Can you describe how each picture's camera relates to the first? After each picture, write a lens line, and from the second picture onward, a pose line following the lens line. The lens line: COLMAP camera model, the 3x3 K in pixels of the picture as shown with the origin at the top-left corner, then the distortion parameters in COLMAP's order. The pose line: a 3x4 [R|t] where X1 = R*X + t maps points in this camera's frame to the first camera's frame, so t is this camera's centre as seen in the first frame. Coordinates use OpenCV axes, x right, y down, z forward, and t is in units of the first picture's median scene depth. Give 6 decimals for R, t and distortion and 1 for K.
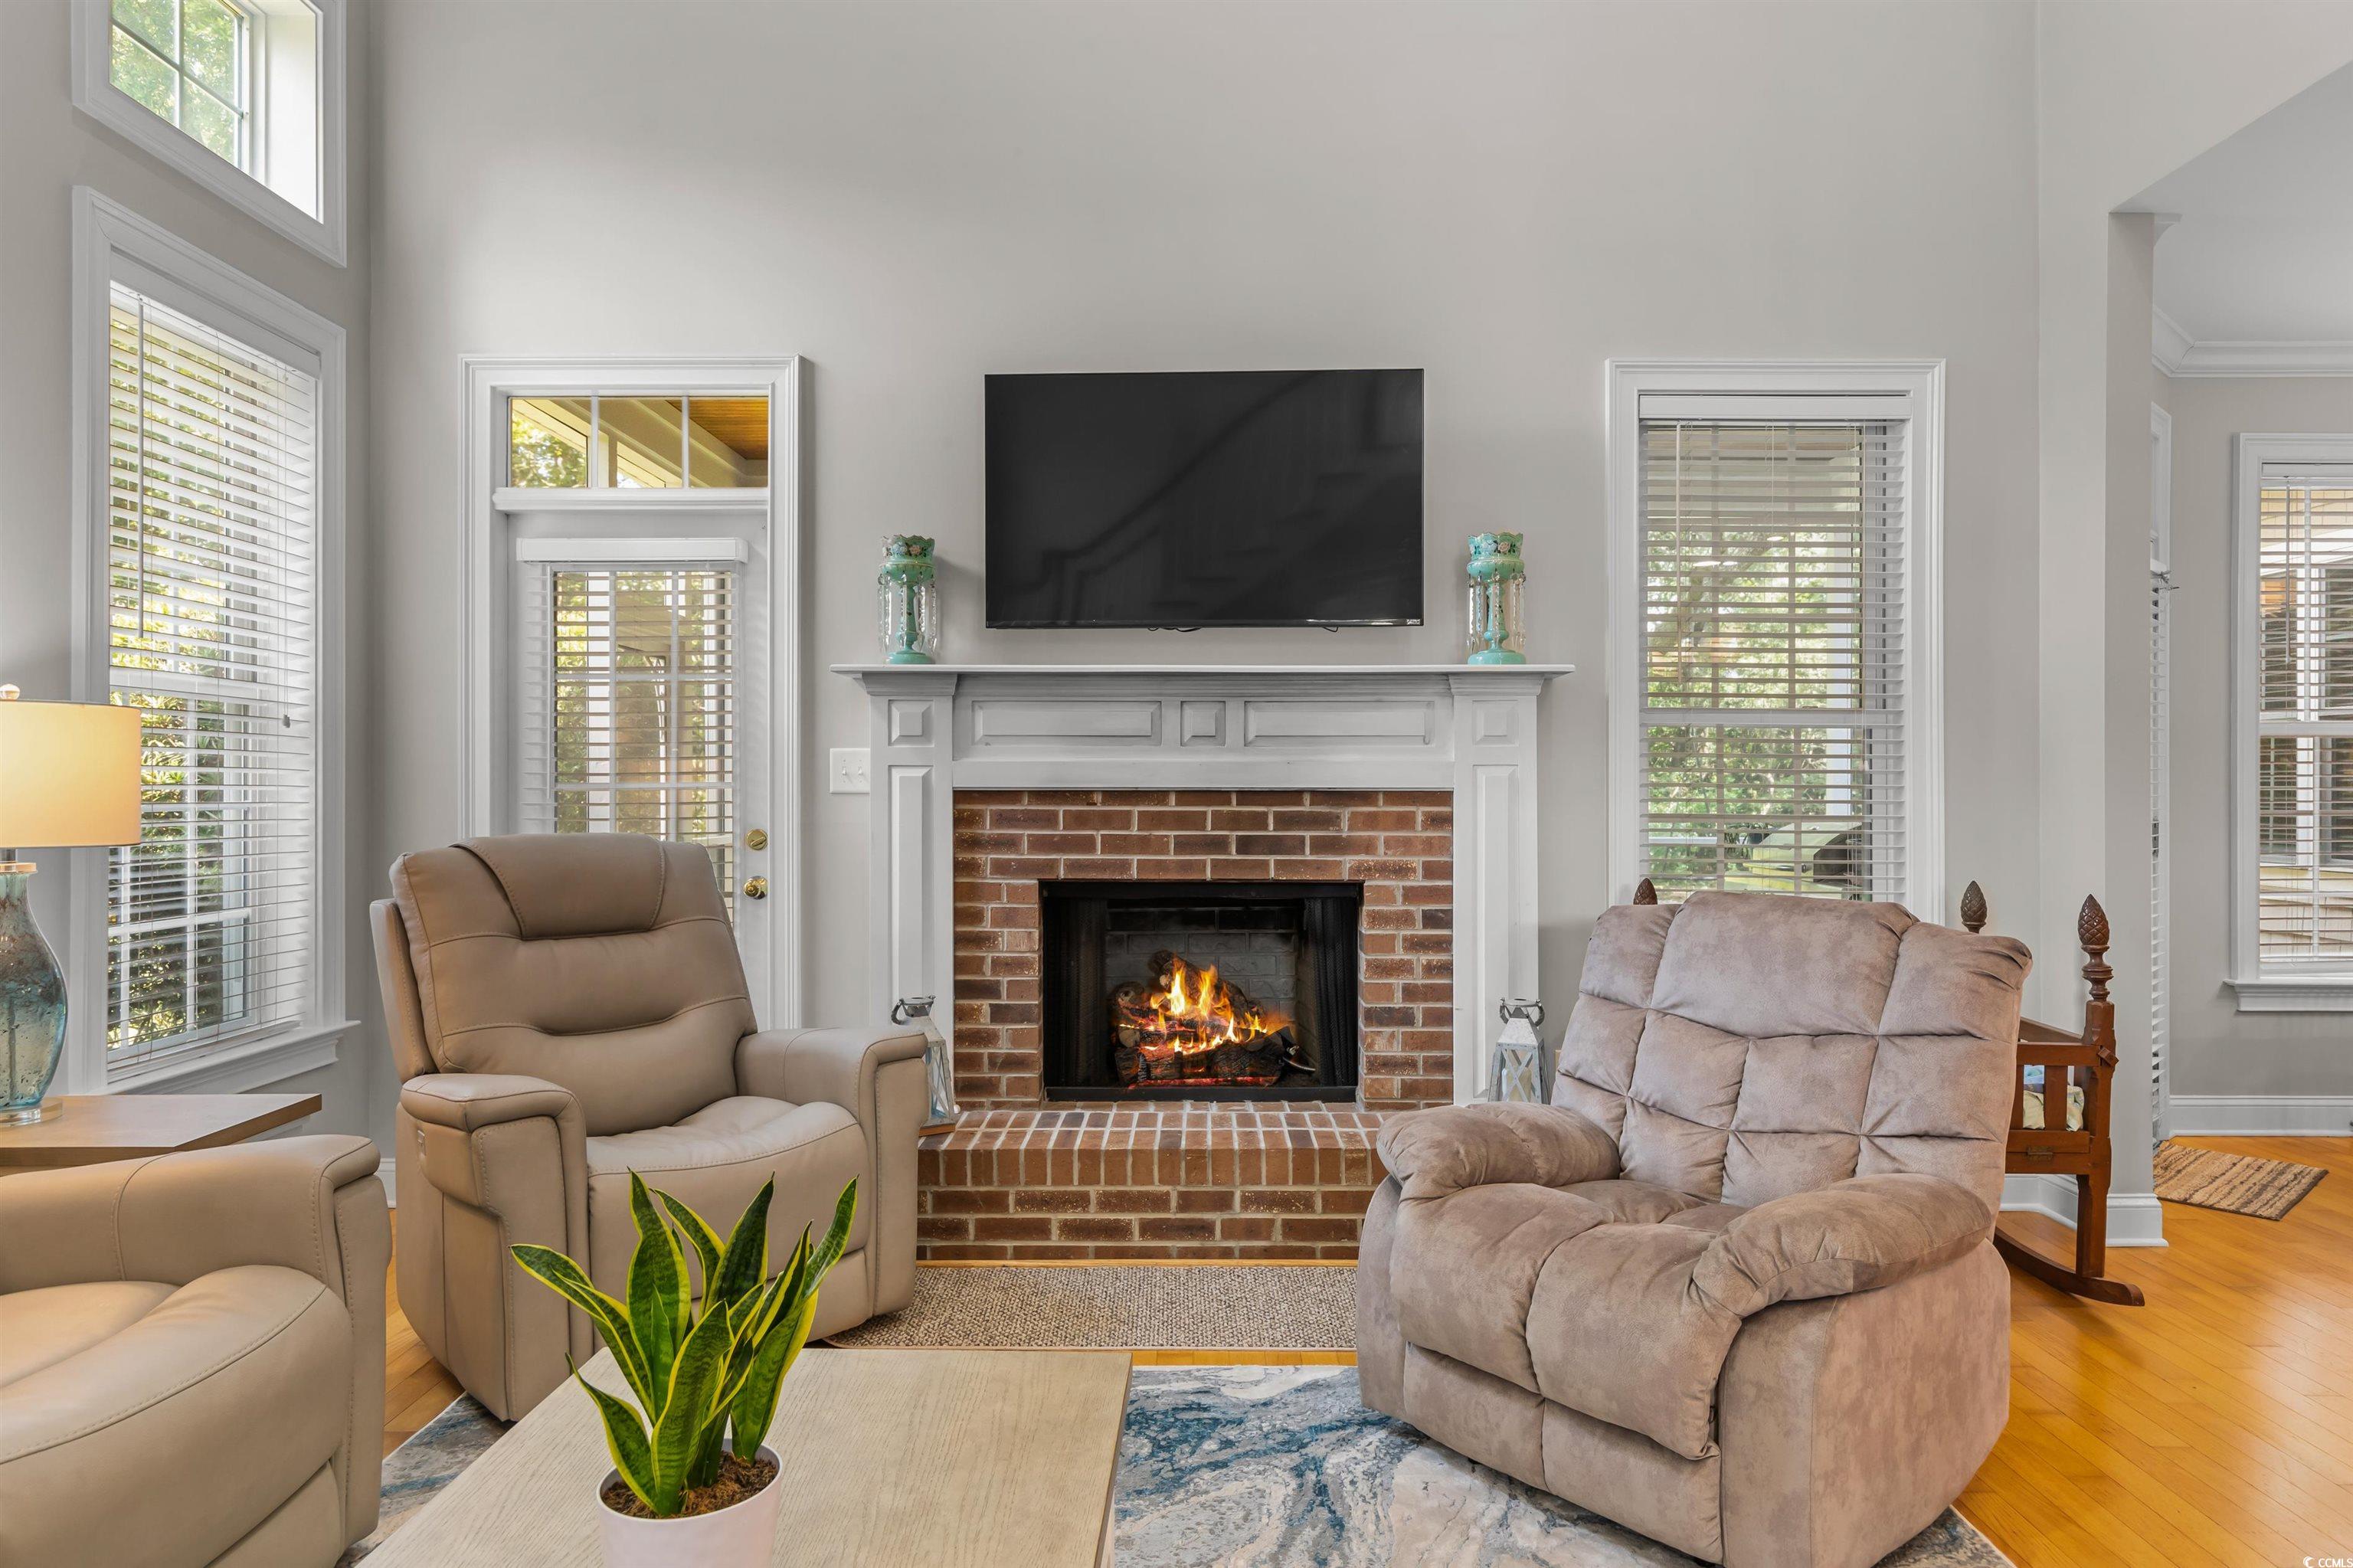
lens RADIAL K [[1431.9, 0, 1195.8], [0, 1431.9, 804.3], [0, 0, 1]] dist [0.011344, -0.005080]
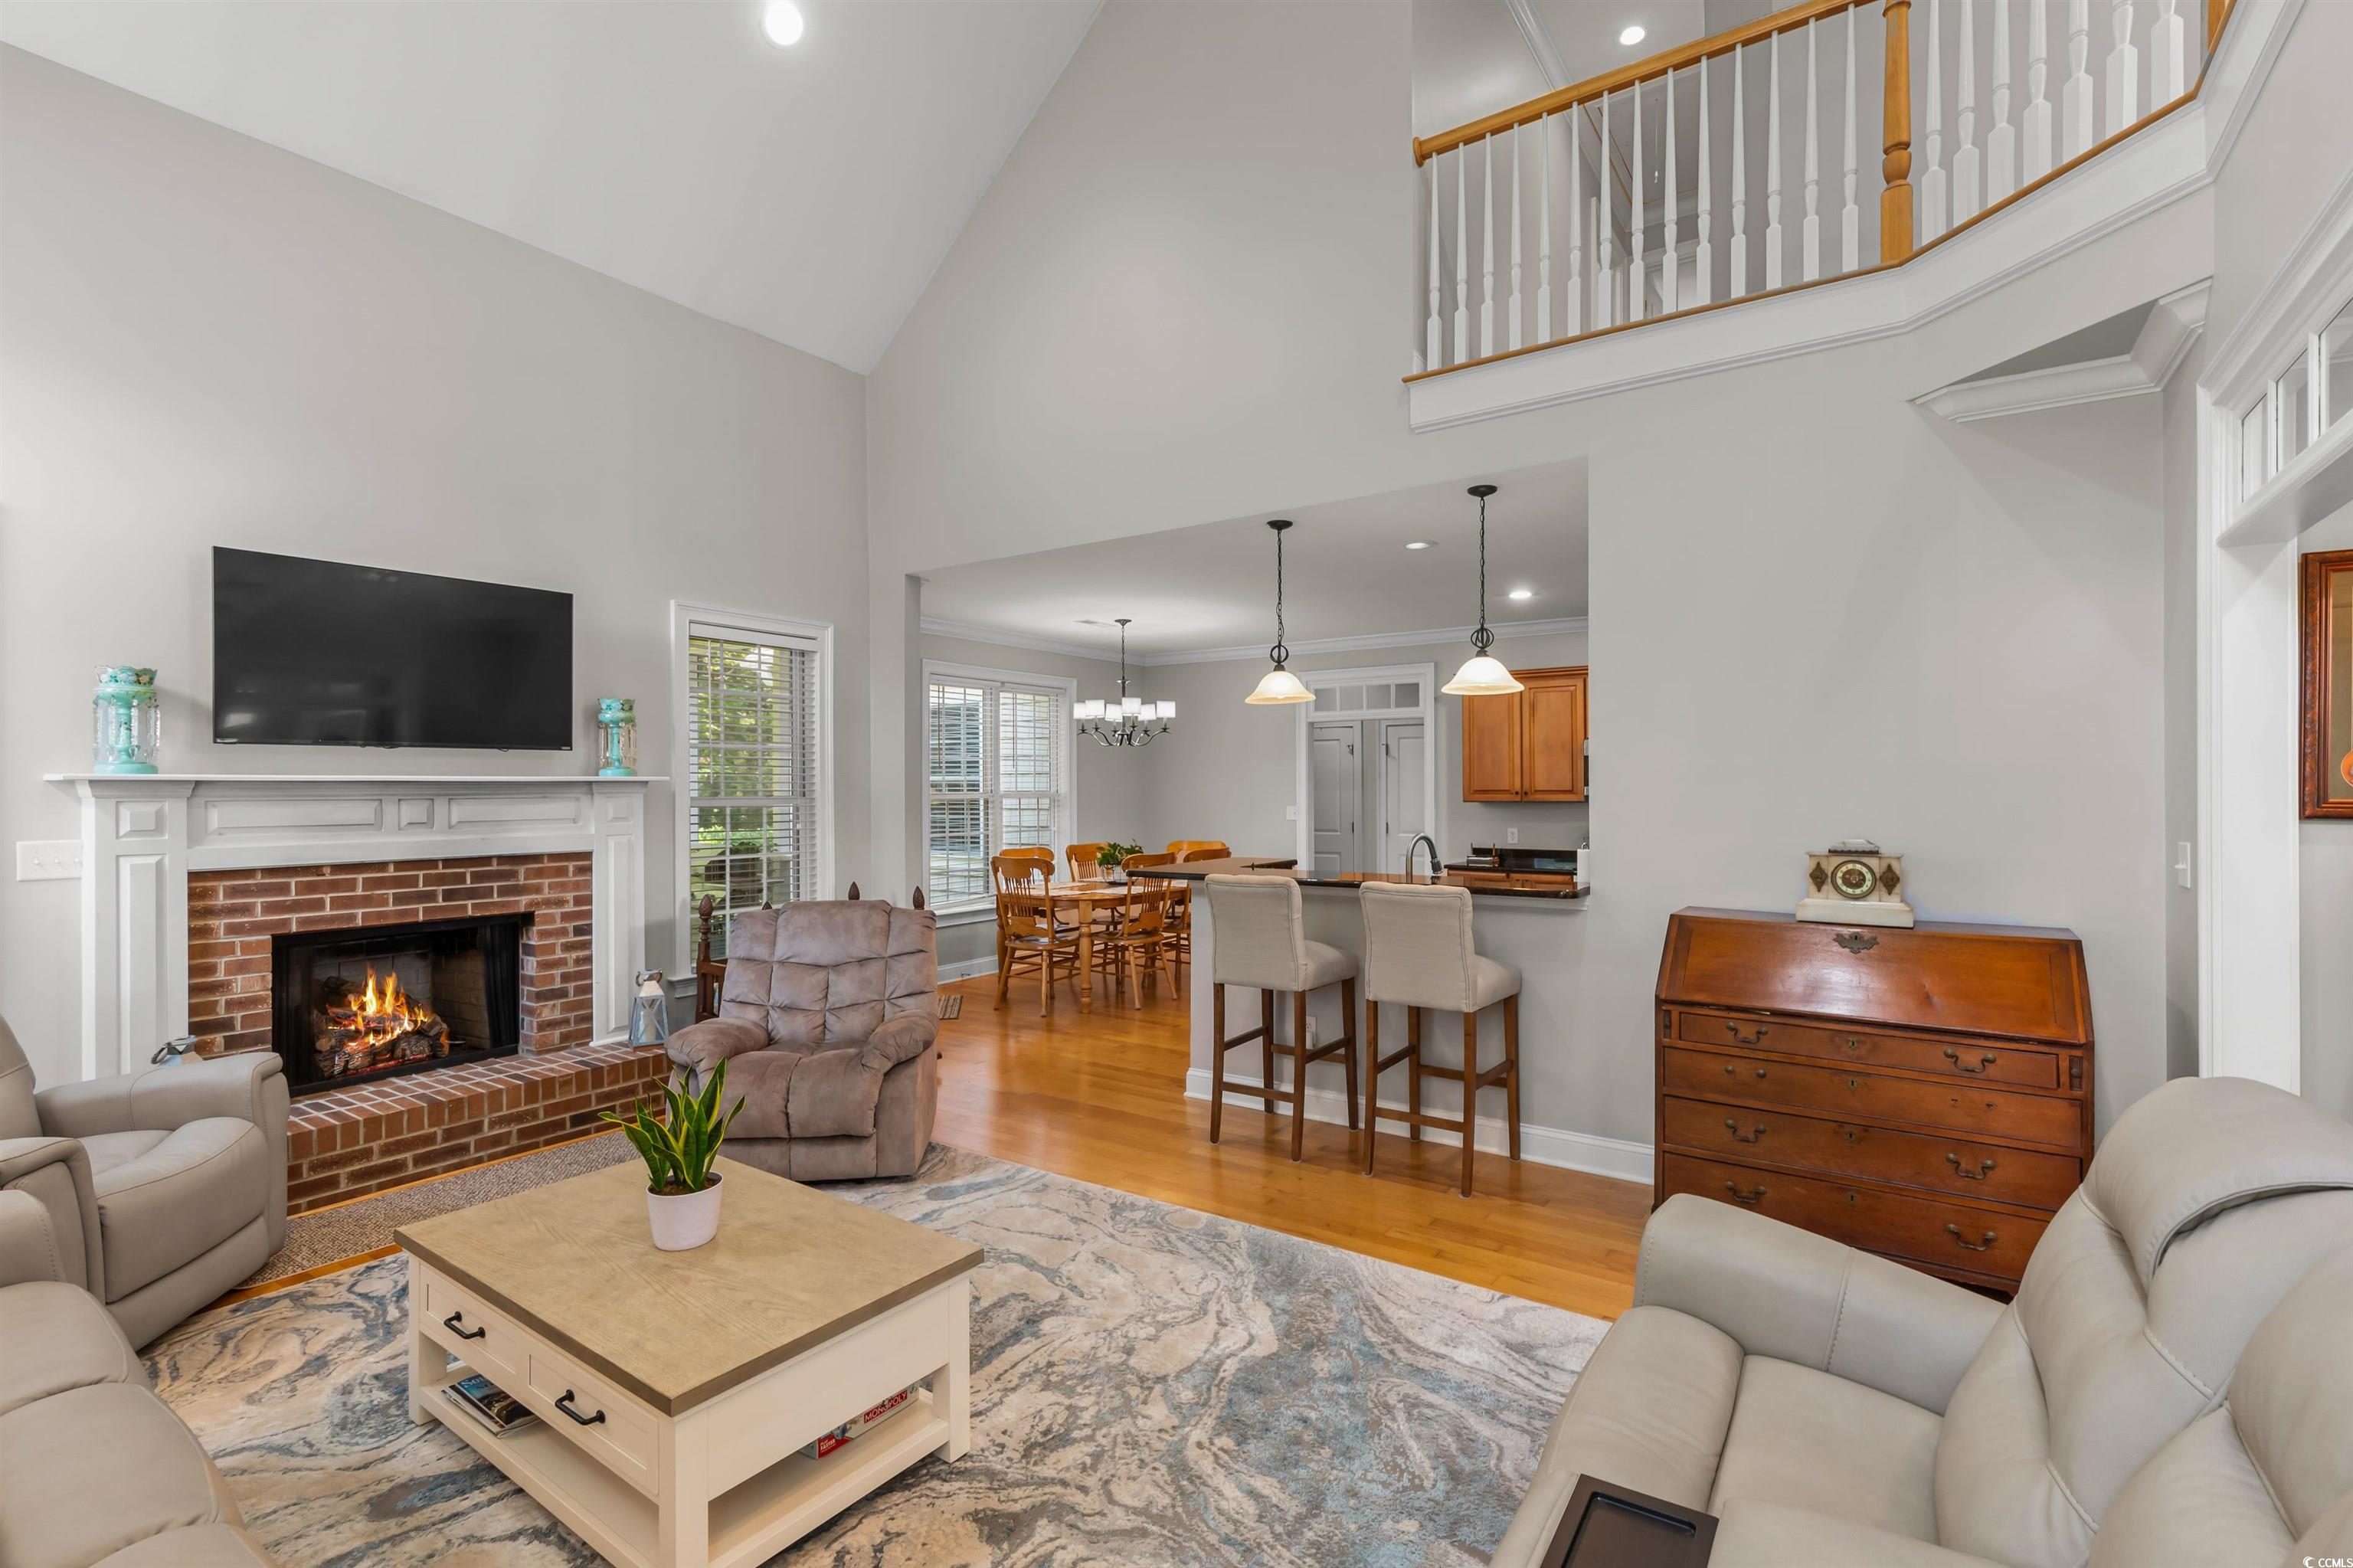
lens RADIAL K [[1078.0, 0, 1206.2], [0, 1078.0, 780.2], [0, 0, 1]] dist [0.008830, 0.001505]
pose [[0.548789, 0.002480, 0.835957, -0.478683], [0.010726, 0.999892, -0.010008, -0.071759], [-0.835892, 0.014458, 0.548704, -0.281104]]
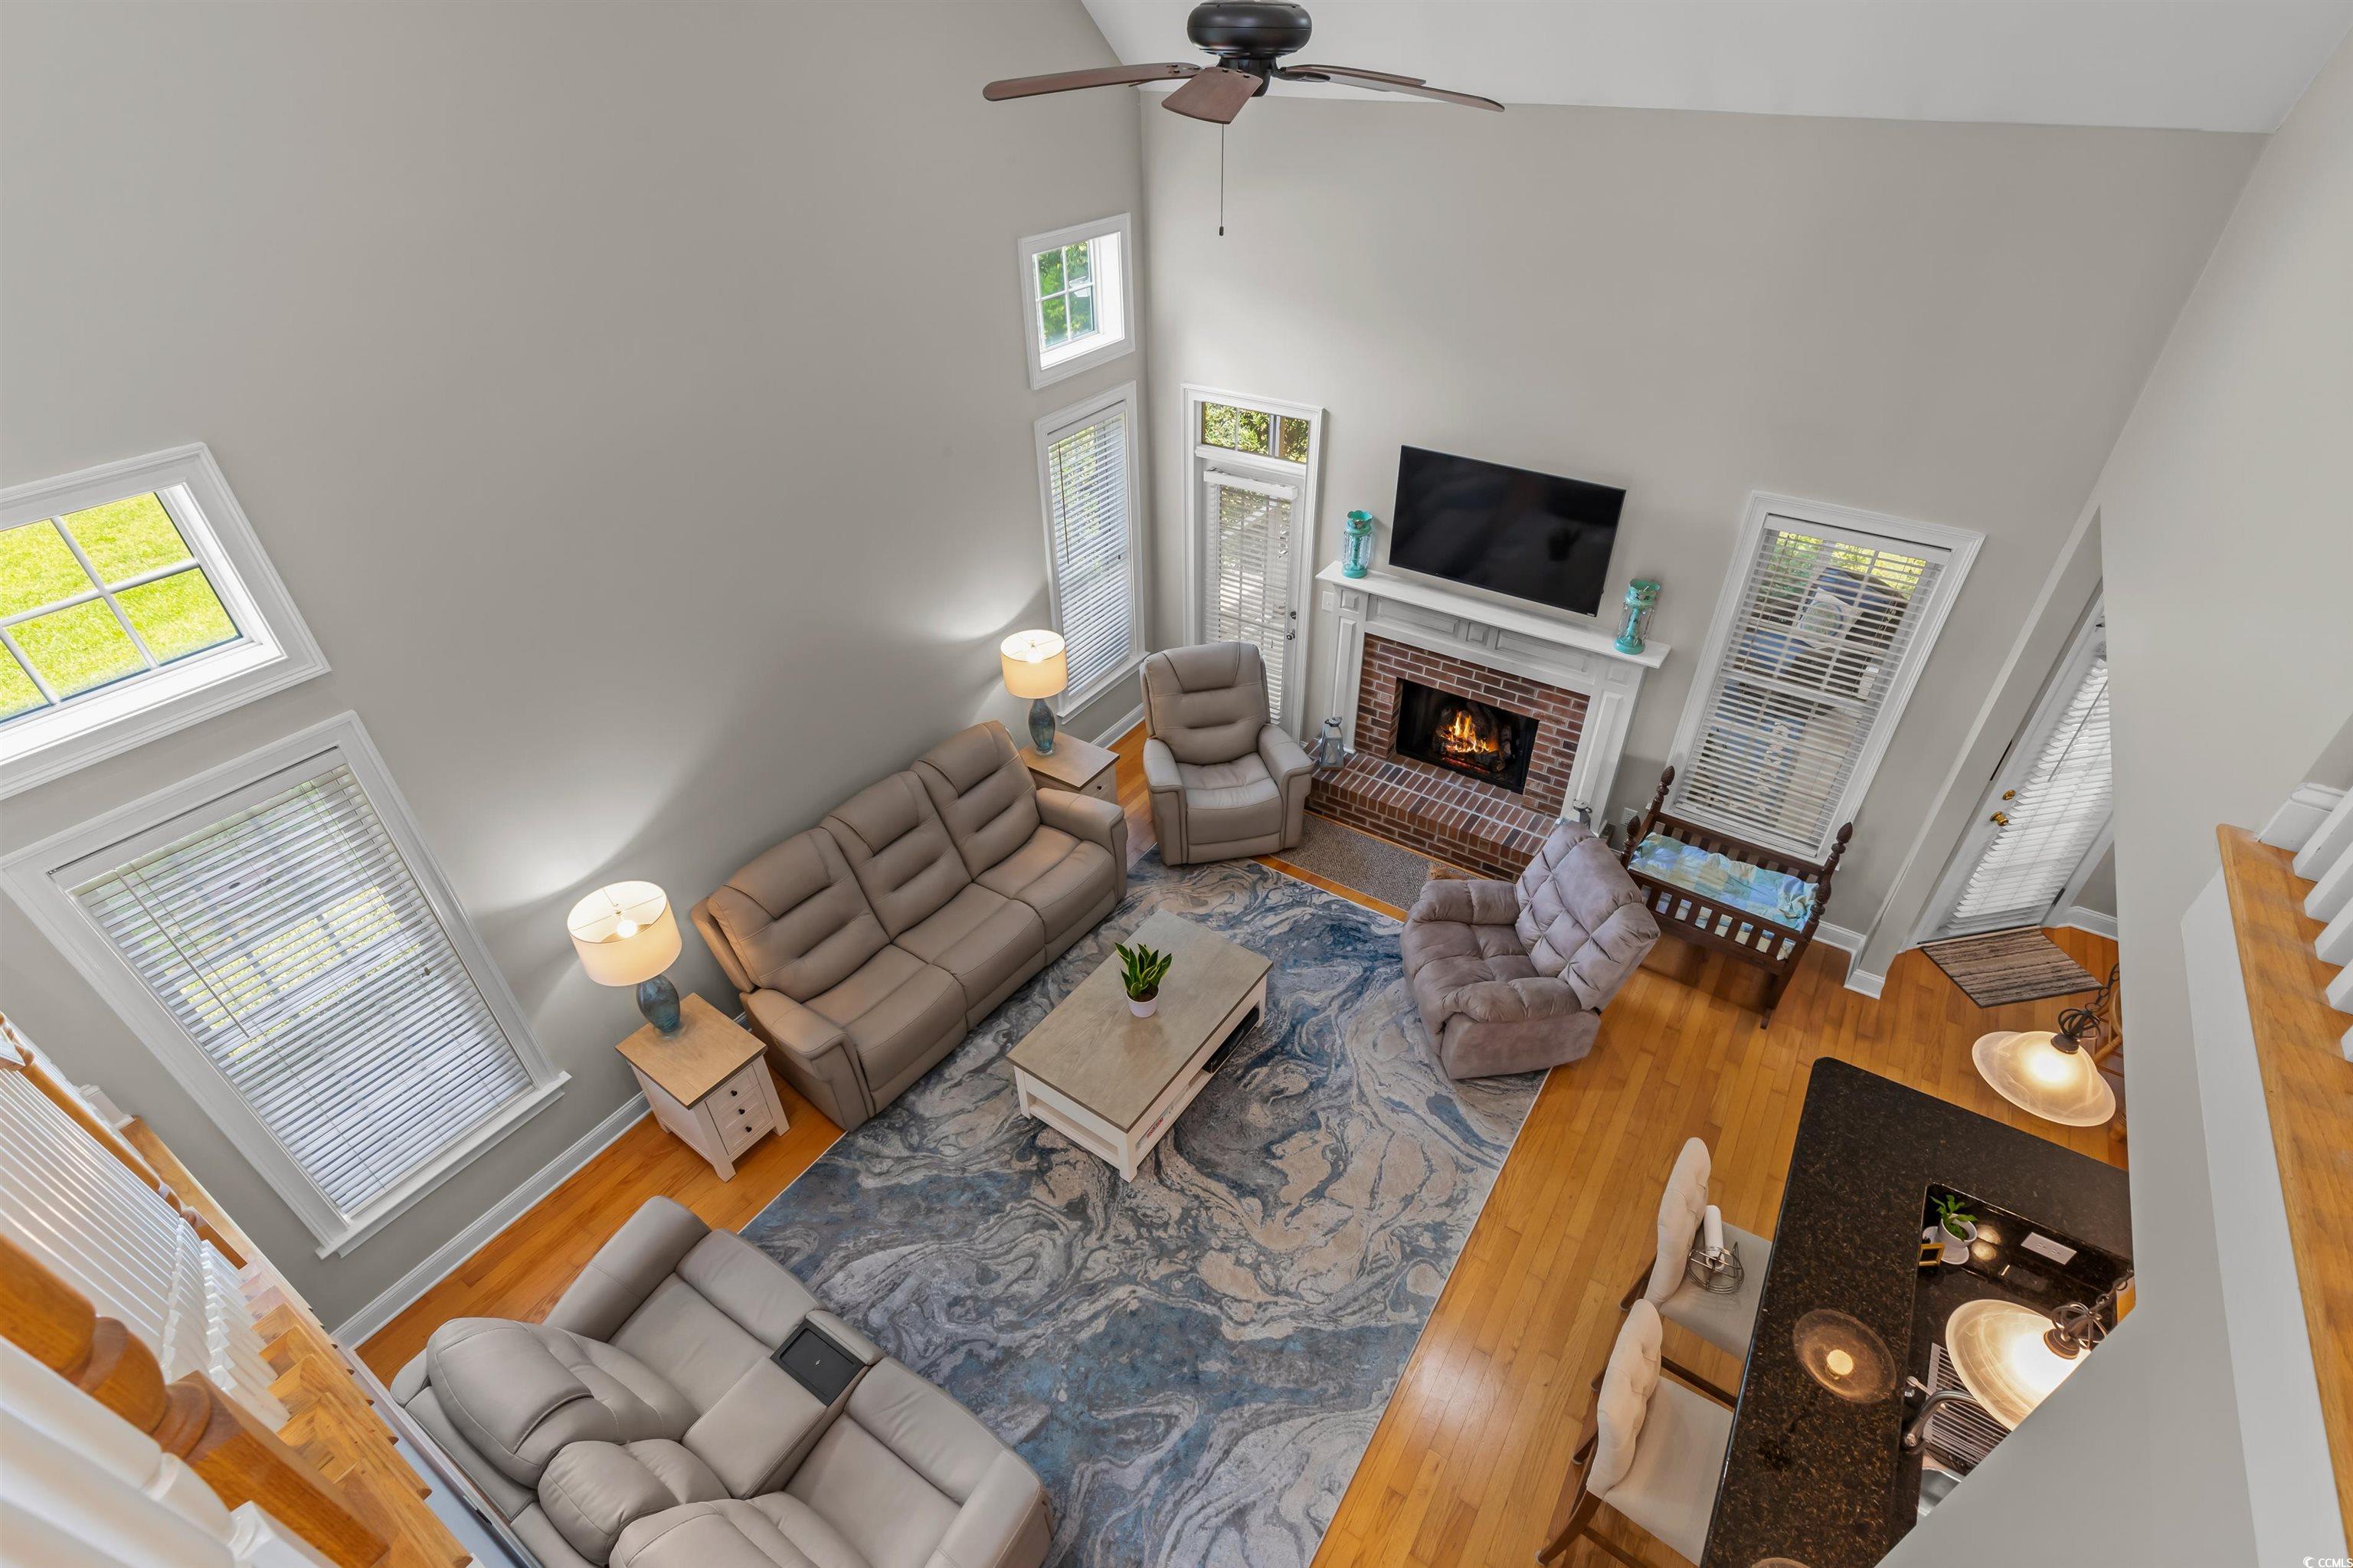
lens RADIAL K [[1078.0, 0, 1187.8], [0, 1078.0, 815.0], [0, 0, 1]] dist [0.008830, 0.001505]
pose [[0.832249, 0.337839, -0.439576, 0.433391], [0.007668, 0.785792, 0.618443, -0.825775], [0.554350, -0.518069, 0.651384, -0.391280]]
